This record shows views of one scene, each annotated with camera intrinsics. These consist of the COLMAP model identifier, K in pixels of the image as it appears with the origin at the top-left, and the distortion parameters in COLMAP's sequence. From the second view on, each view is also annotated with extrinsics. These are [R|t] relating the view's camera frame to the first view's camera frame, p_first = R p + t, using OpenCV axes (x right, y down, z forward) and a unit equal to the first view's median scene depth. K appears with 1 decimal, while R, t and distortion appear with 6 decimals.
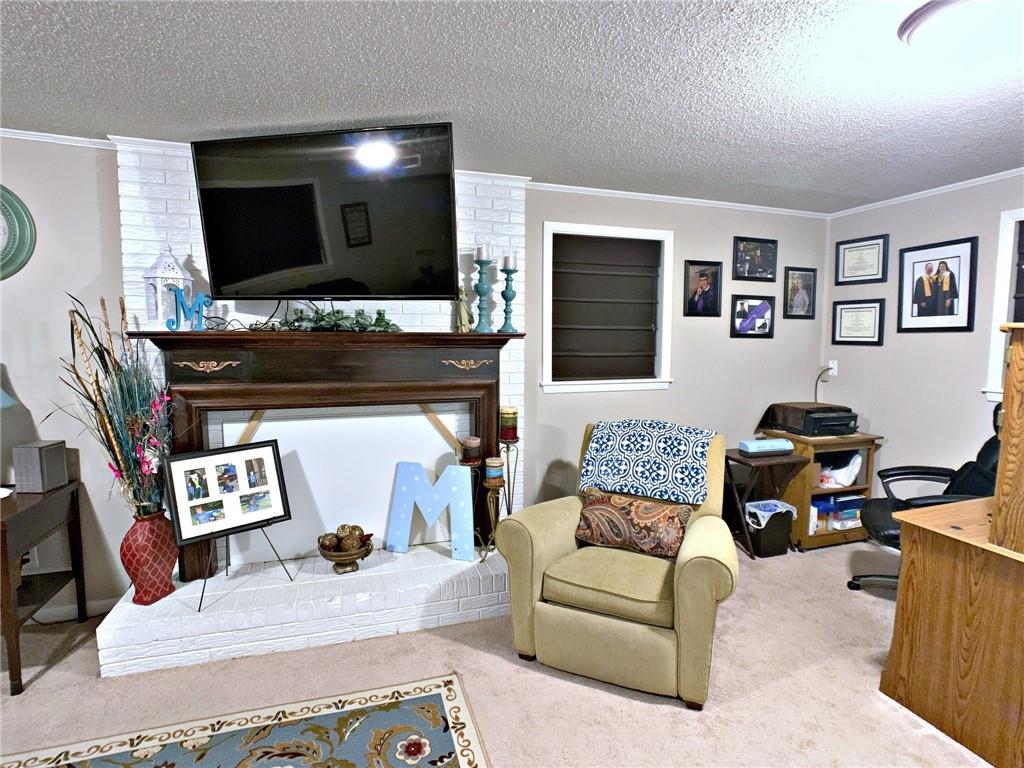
lens RADIAL K [[529.3, 0, 509.9], [0, 529.3, 380.0], [0, 0, 1]] dist [-0.053488, 0.022462]
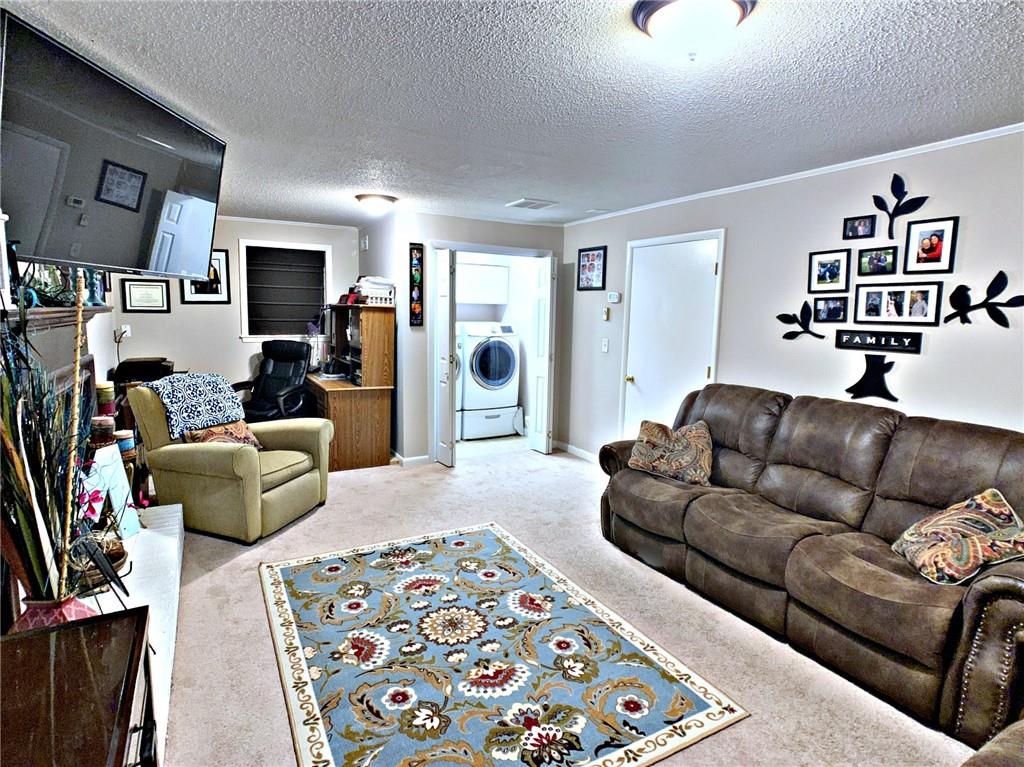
lens RADIAL K [[559.3, 0, 515.5], [0, 559.3, 382.4], [0, 0, 1]] dist [-0.055571, 0.026898]
pose [[-0.204788, -0.132738, 0.969764, -1.333355], [0.061852, 0.987027, 0.148162, -0.057508], [-0.976850, 0.090324, -0.193921, 0.512170]]
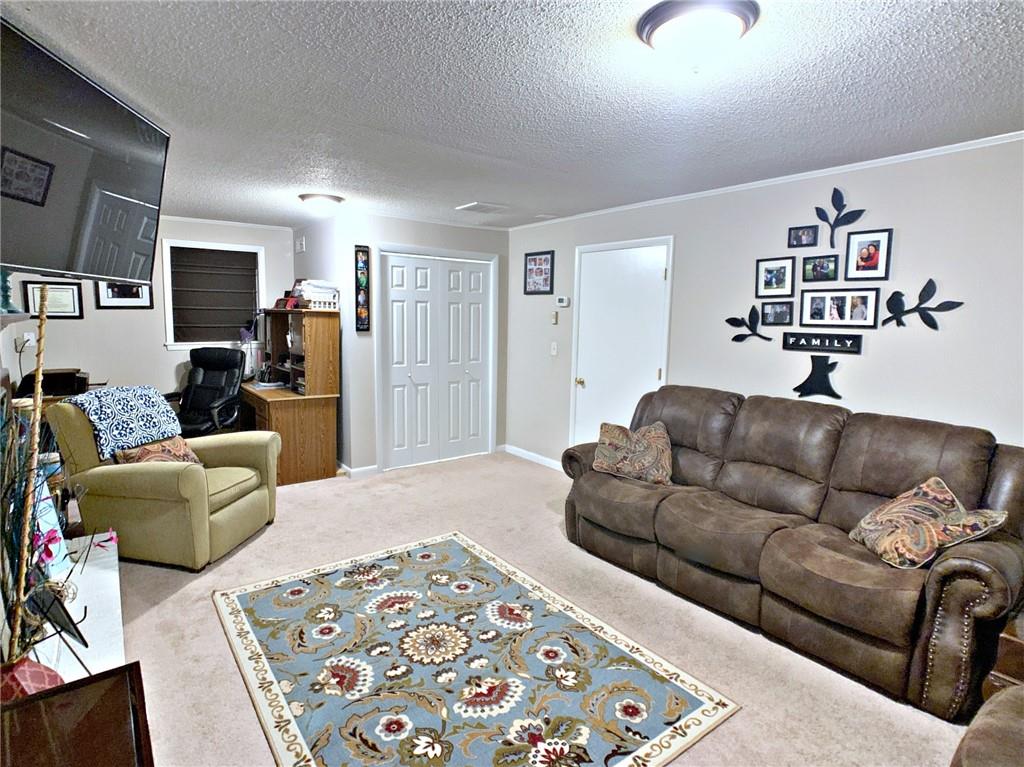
lens RADIAL K [[557.1, 0, 516.2], [0, 557.1, 380.5], [0, 0, 1]] dist [-0.060890, 0.031099]
pose [[-0.340996, -0.121012, 0.932243, -1.283269], [0.061500, 0.986684, 0.150574, -0.070501], [-0.938051, 0.108678, -0.329013, 0.602379]]
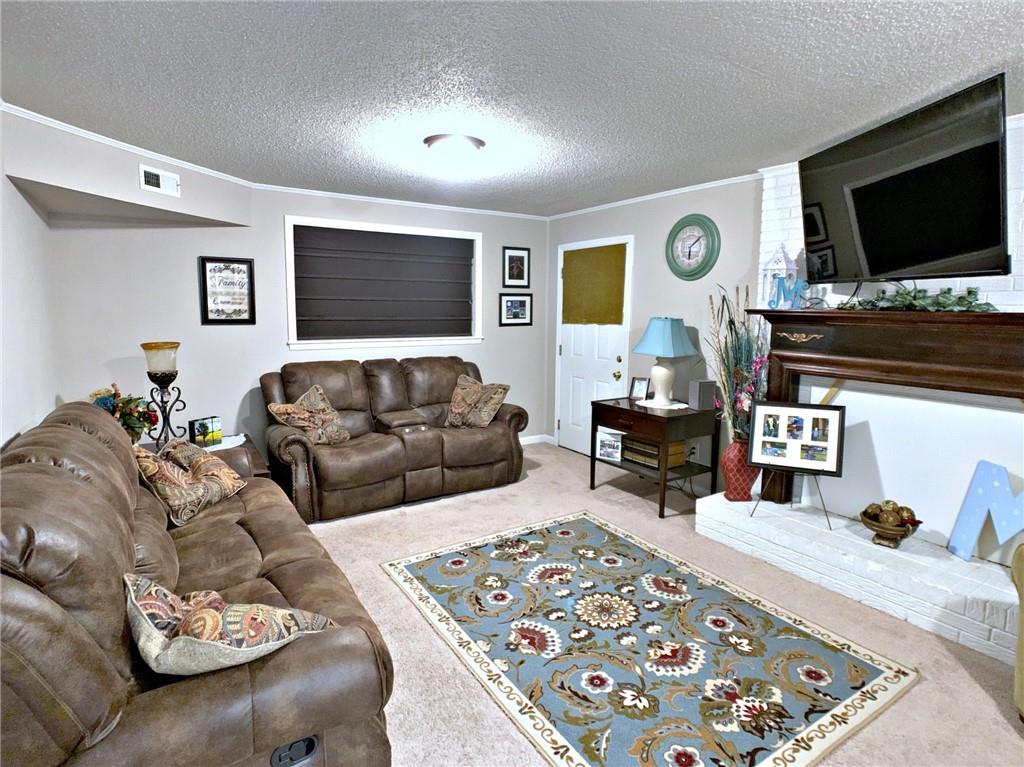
lens RADIAL K [[529.3, 0, 509.9], [0, 529.3, 379.5], [0, 0, 1]] dist [-0.053488, 0.022462]
pose [[0.252819, 0.126887, -0.959157, 0.459797], [-0.092144, 0.990014, 0.106681, 0.003698], [0.963116, 0.061410, 0.261986, 0.008634]]
